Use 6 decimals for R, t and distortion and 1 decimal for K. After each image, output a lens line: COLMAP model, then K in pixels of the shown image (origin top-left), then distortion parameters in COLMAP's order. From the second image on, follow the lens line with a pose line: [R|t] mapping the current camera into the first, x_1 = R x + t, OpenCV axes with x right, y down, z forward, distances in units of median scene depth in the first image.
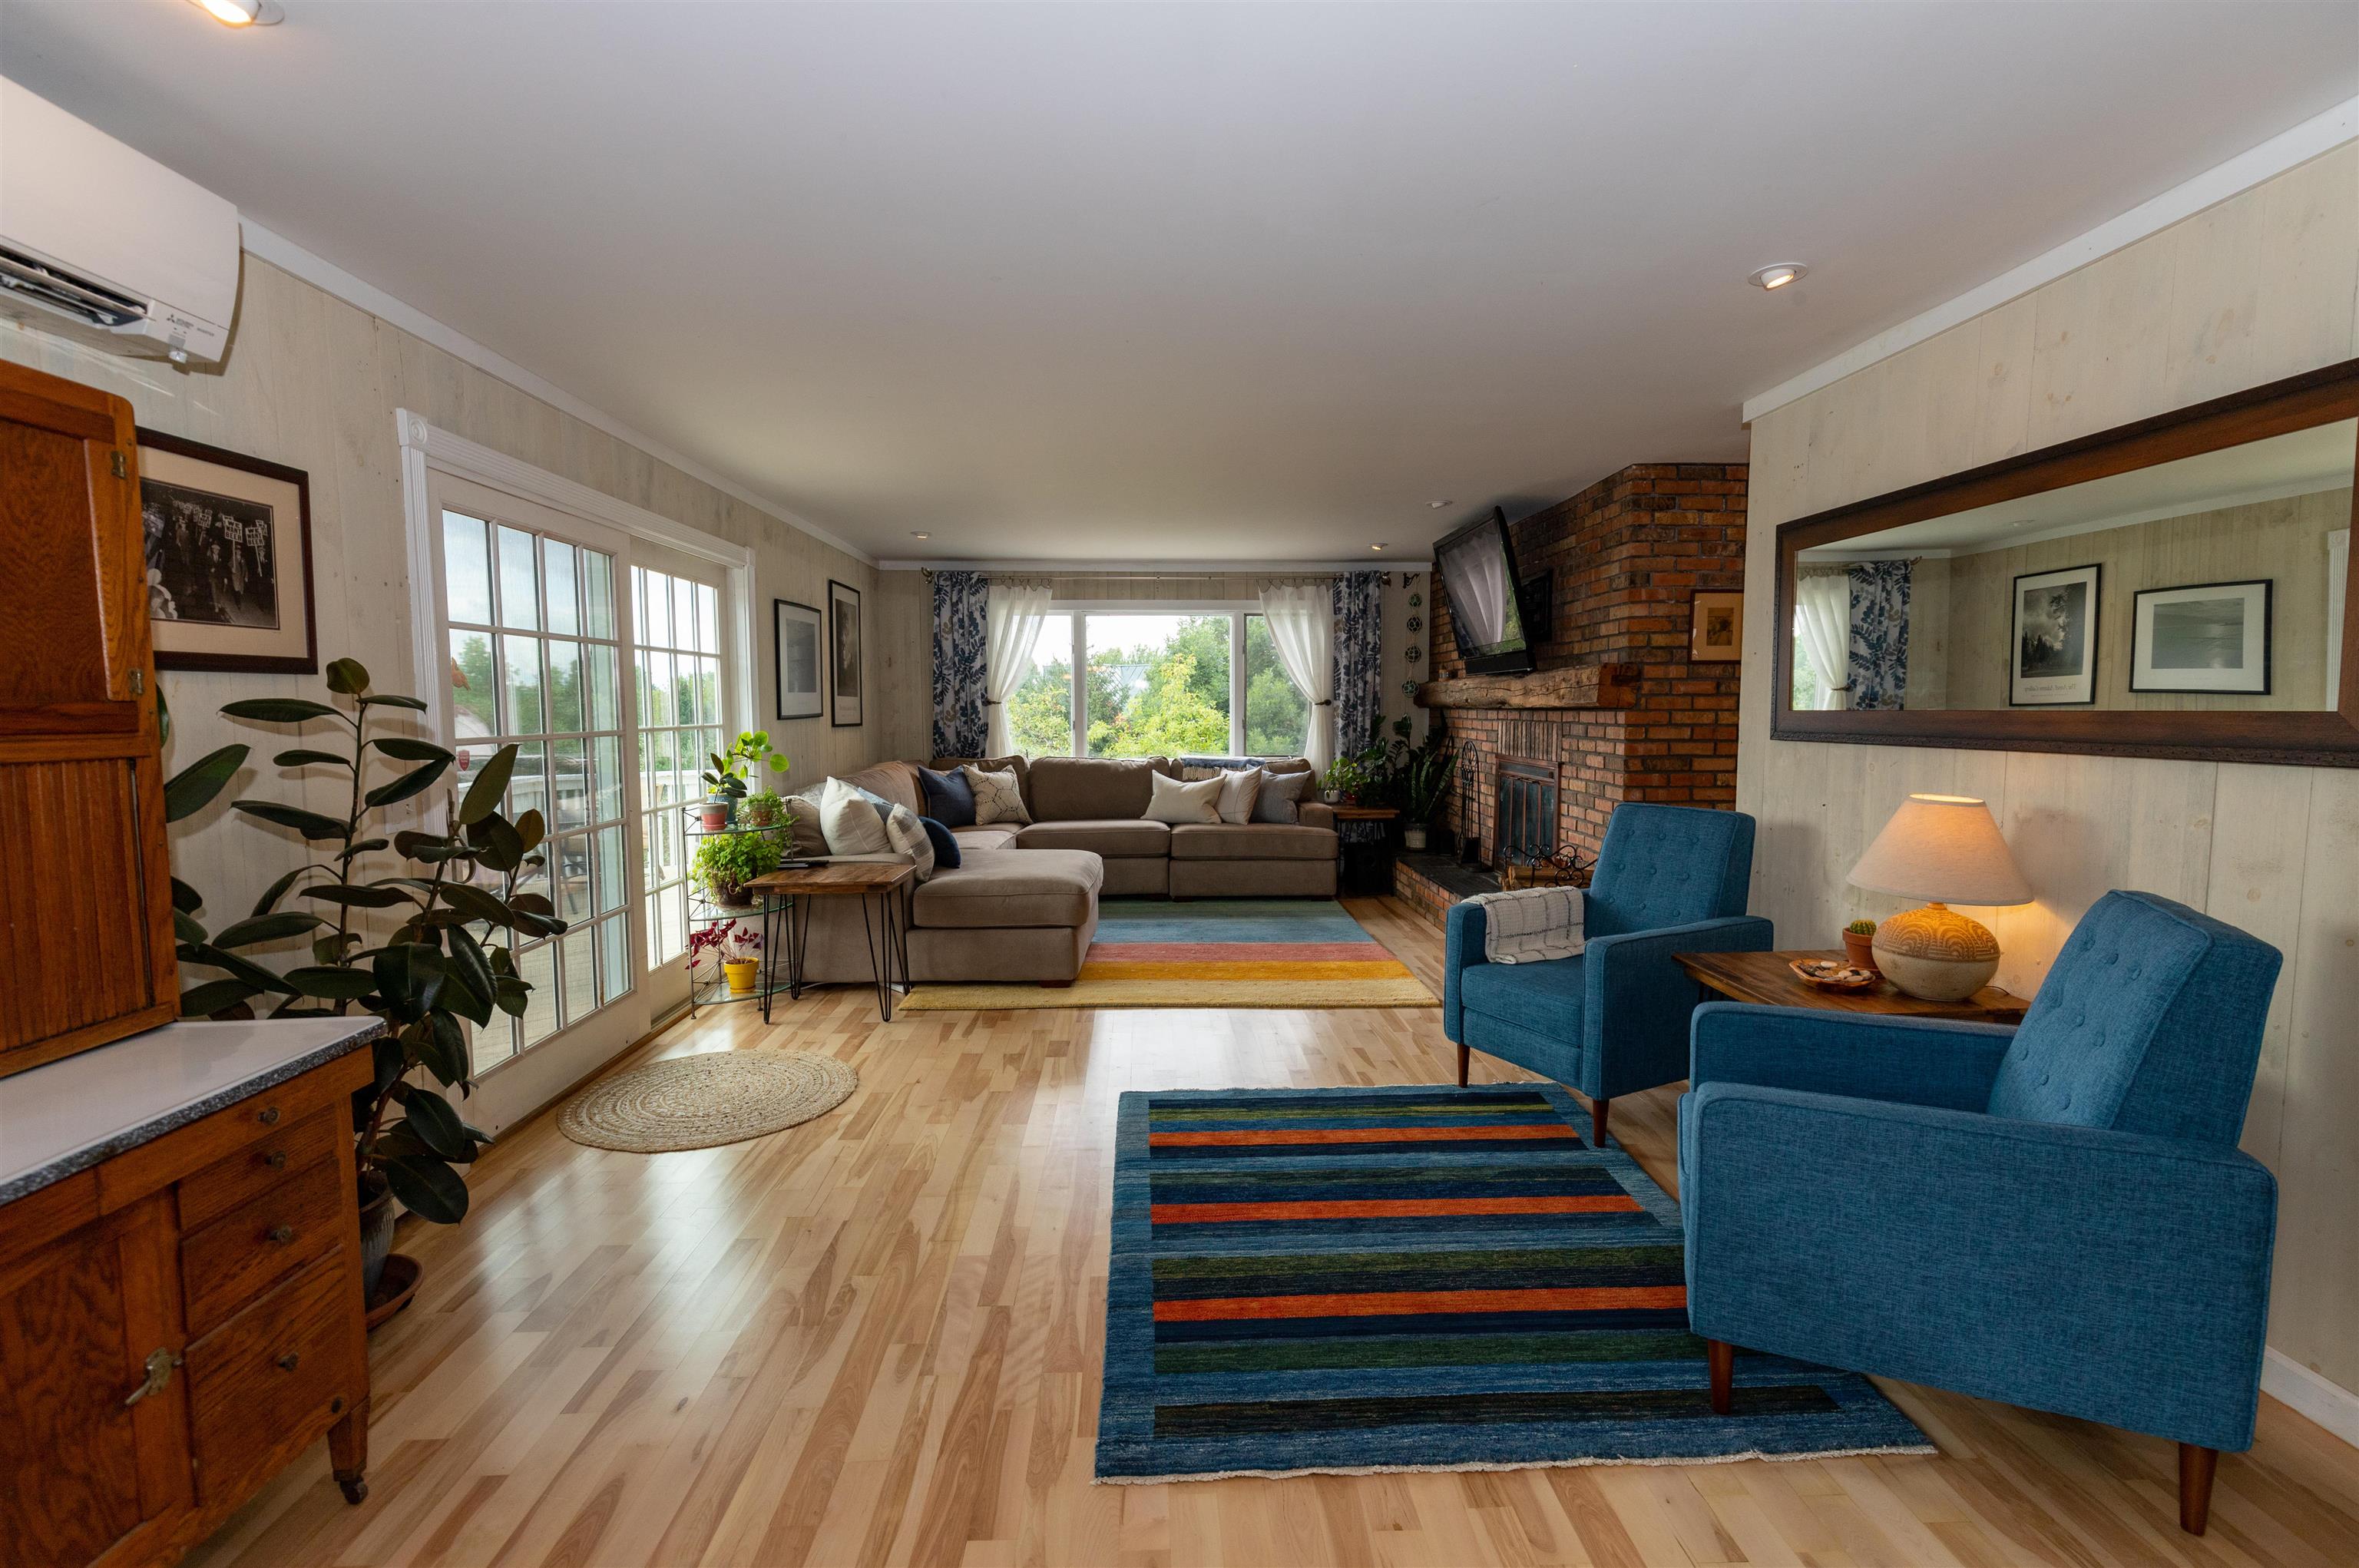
lens RADIAL K [[1087.2, 0, 1172.1], [0, 1087.2, 794.8], [0, 0, 1]] dist [0.008279, 0.000065]
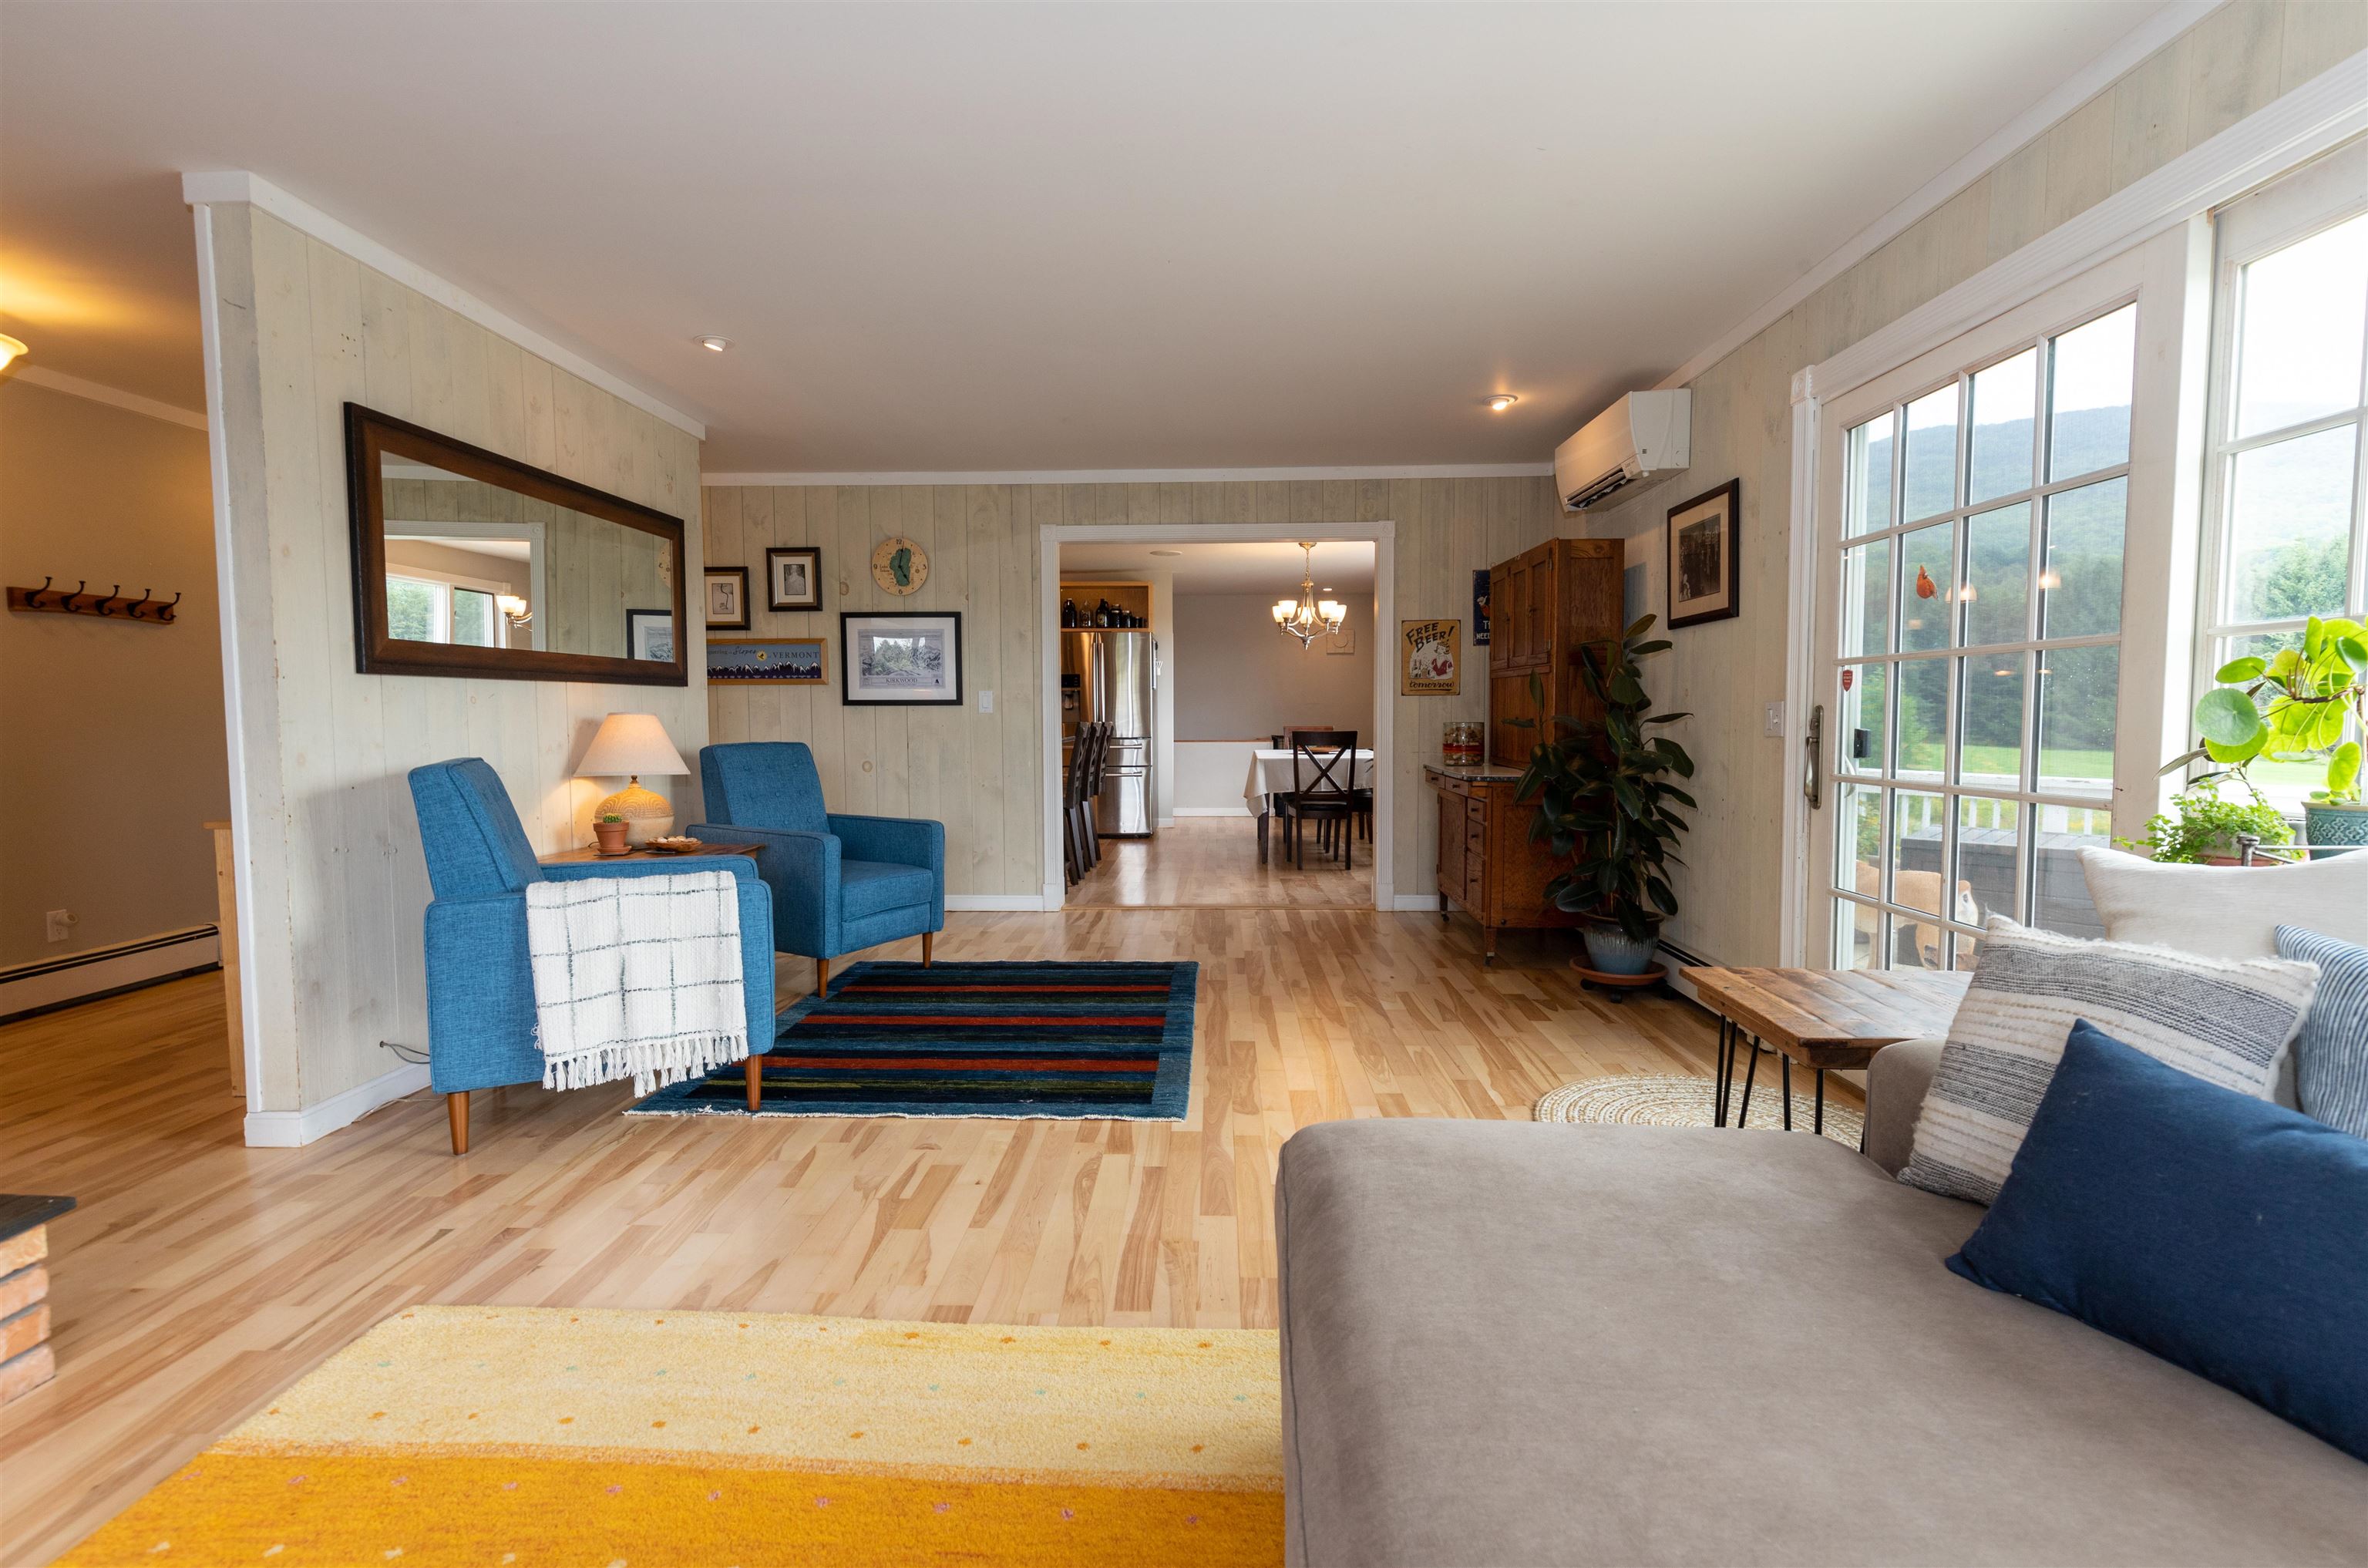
lens RADIAL K [[1091.4, 0, 1179.1], [0, 1091.4, 784.3], [0, 0, 1]] dist [0.008279, 0.000065]
pose [[-0.998156, 0.003103, 0.060613, -0.089183], [0.012228, 0.988496, 0.150751, -0.080711], [-0.059448, 0.151214, -0.986712, 1.694367]]
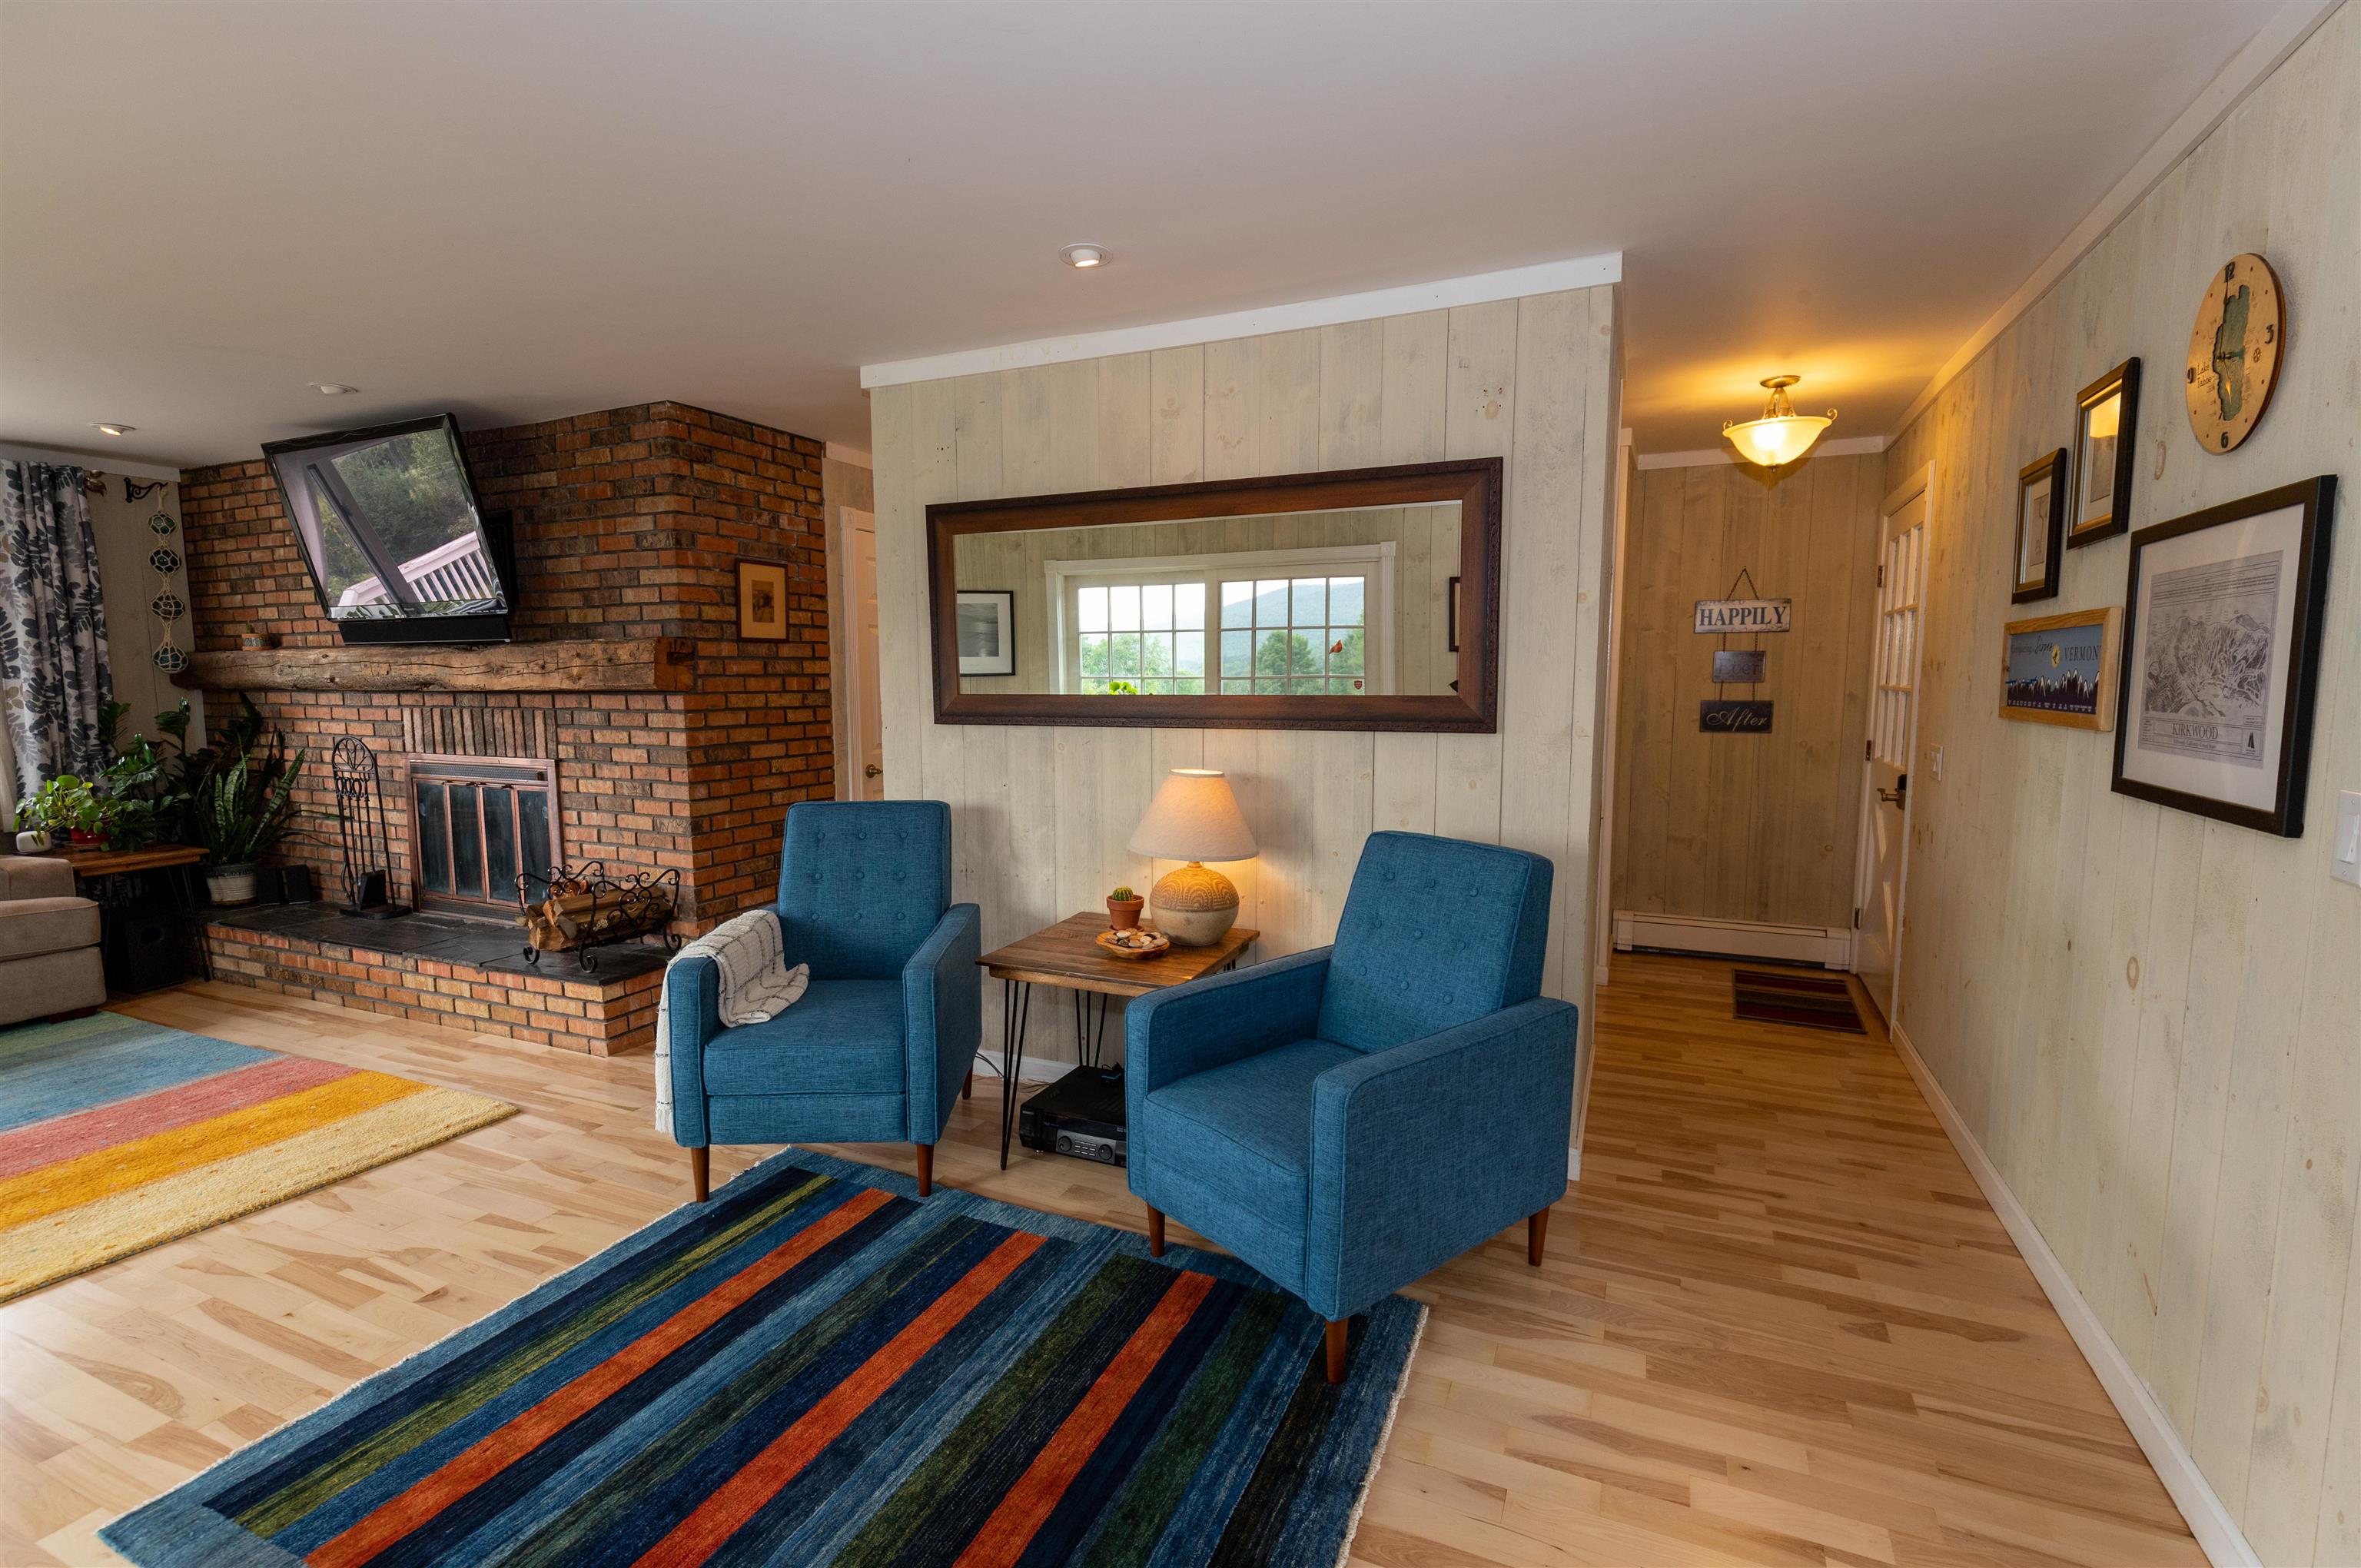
lens RADIAL K [[1088.2, 0, 1180.0], [0, 1088.2, 789.9], [0, 0, 1]] dist [0.008279, 0.000065]
pose [[0.432540, -0.092886, 0.896817, -0.233883], [0.075289, 0.994926, 0.066736, -0.038603], [-0.898466, 0.038655, 0.437339, 0.355178]]
